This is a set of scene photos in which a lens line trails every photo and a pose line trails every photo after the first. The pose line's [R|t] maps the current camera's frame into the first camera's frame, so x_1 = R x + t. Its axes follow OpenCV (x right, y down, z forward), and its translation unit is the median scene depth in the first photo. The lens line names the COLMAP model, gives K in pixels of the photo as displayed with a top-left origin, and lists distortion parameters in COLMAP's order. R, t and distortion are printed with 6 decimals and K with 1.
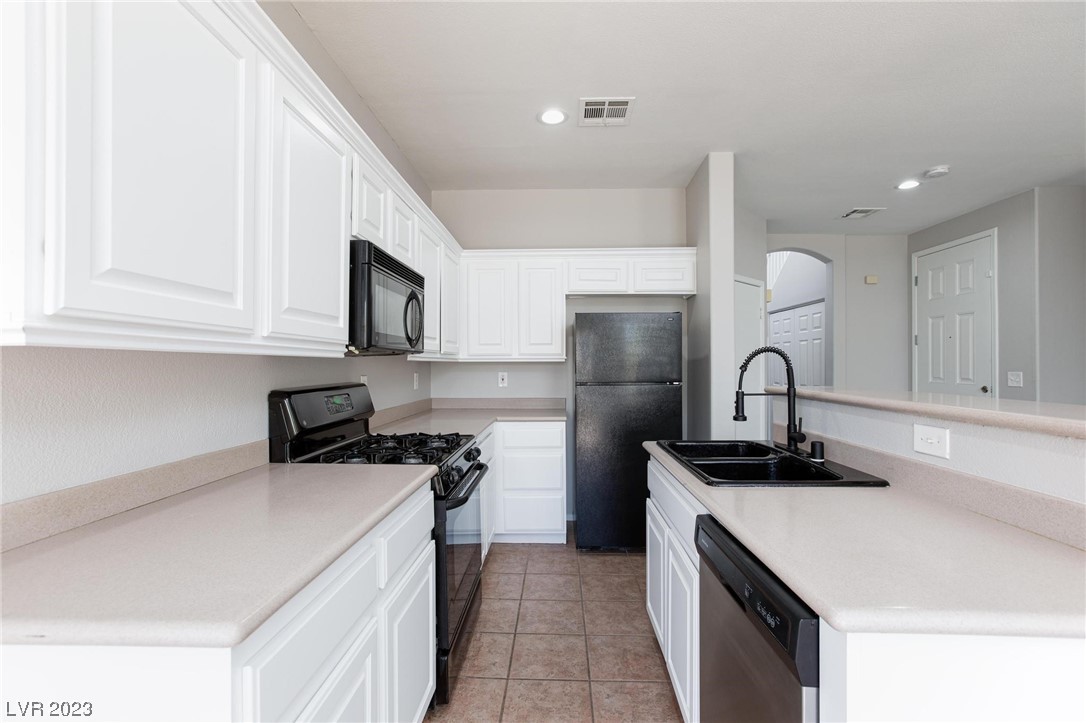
lens RADIAL K [[493.0, 0, 543.1], [0, 493.0, 359.9], [0, 0, 1]] dist [-0.031649, 0.018998]
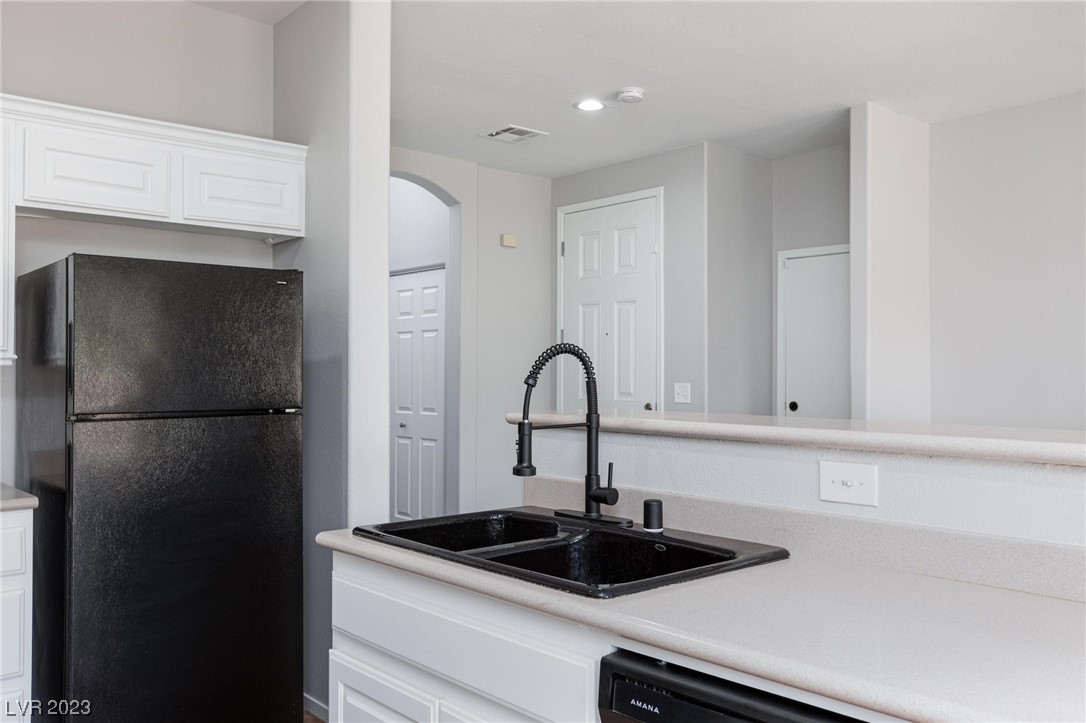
lens RADIAL K [[916.4, 0, 548.9], [0, 916.4, 363.7], [0, 0, 1]] dist [-0.006011, -0.000541]
pose [[0.730794, 0.007113, 0.682561, -0.156868], [-0.007517, 0.999969, -0.002372, -0.000330], [-0.682557, -0.003397, 0.730824, 0.121103]]
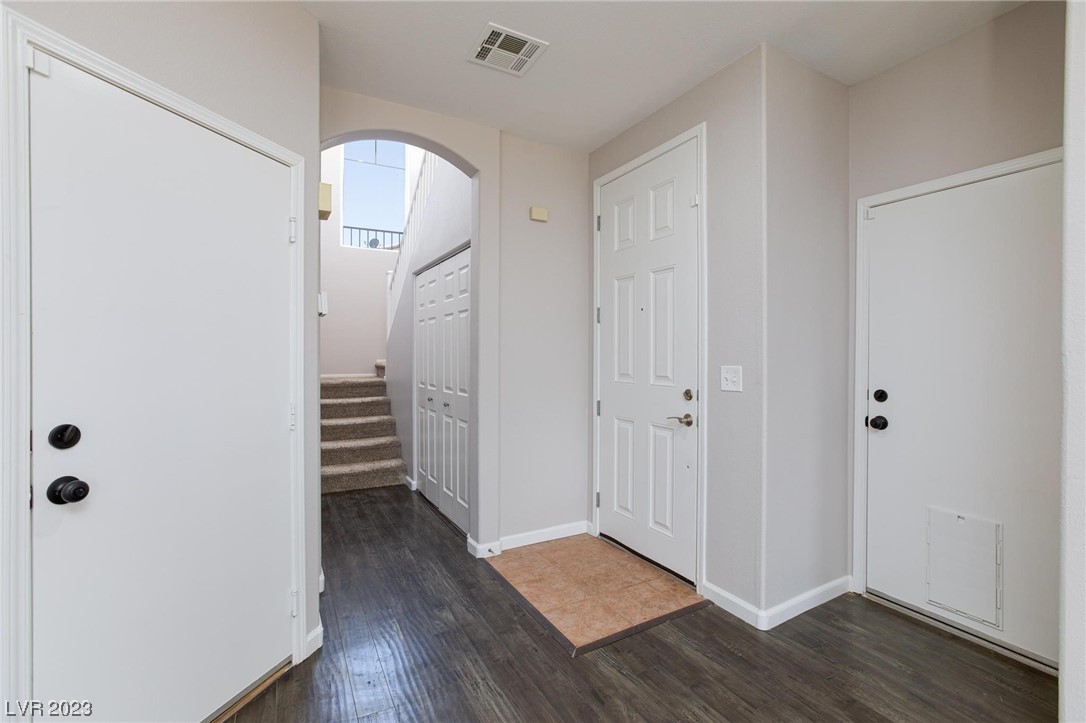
lens RADIAL K [[487.5, 0, 547.8], [0, 487.5, 357.3], [0, 0, 1]] dist [-0.039759, 0.017996]
pose [[0.857879, -0.002799, 0.513844, 0.533315], [-0.004710, 0.999900, 0.013310, 0.008814], [-0.513830, -0.013839, 0.857781, 0.679131]]
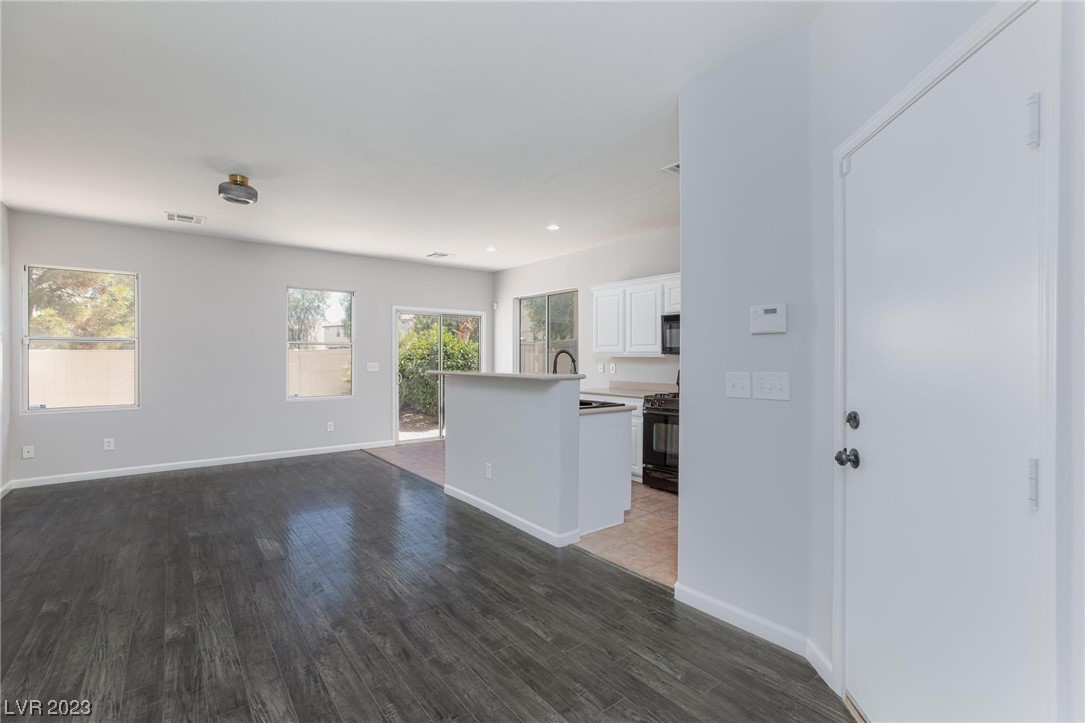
lens RADIAL K [[487.2, 0, 542.5], [0, 487.2, 361.5], [0, 0, 1]] dist [-0.018452, 0.009856]
pose [[-0.771905, 0.002984, -0.635731, 0.944208], [0.005877, 0.999980, -0.002443, 0.014012], [0.635711, -0.005622, -0.771907, 1.312773]]
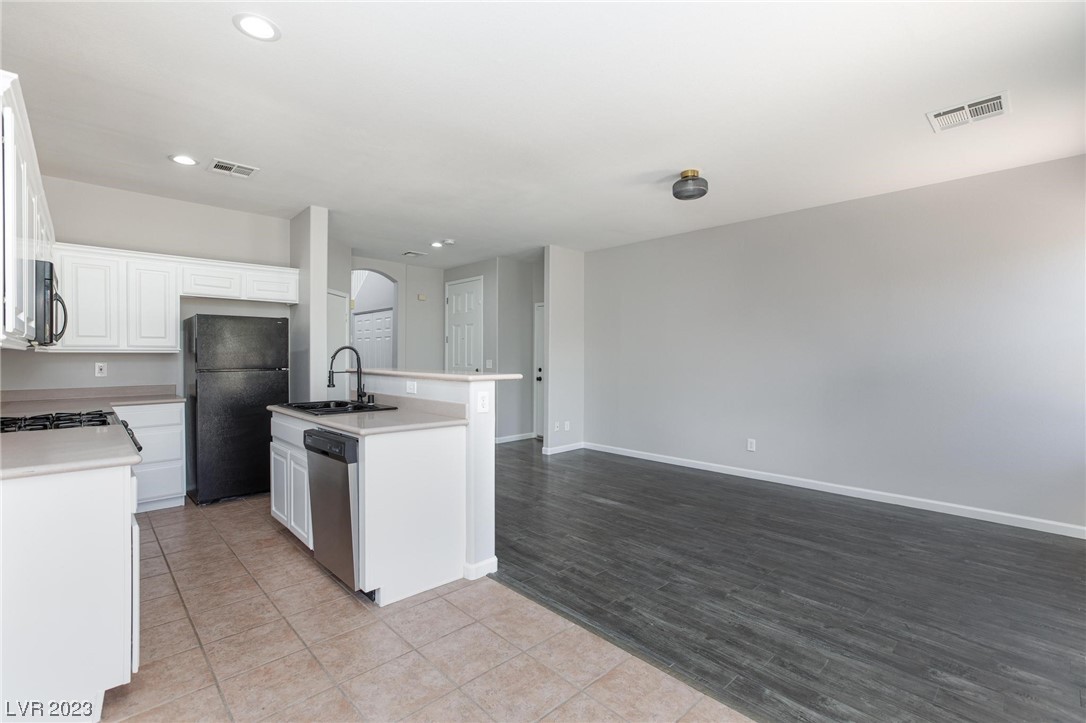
lens RADIAL K [[493.0, 0, 543.1], [0, 493.0, 359.9], [0, 0, 1]] dist [-0.031649, 0.018998]
pose [[0.703011, -0.005244, 0.711160, -0.173975], [-0.008522, 0.999839, 0.015797, -0.005246], [-0.711128, -0.017166, 0.702853, -0.428843]]
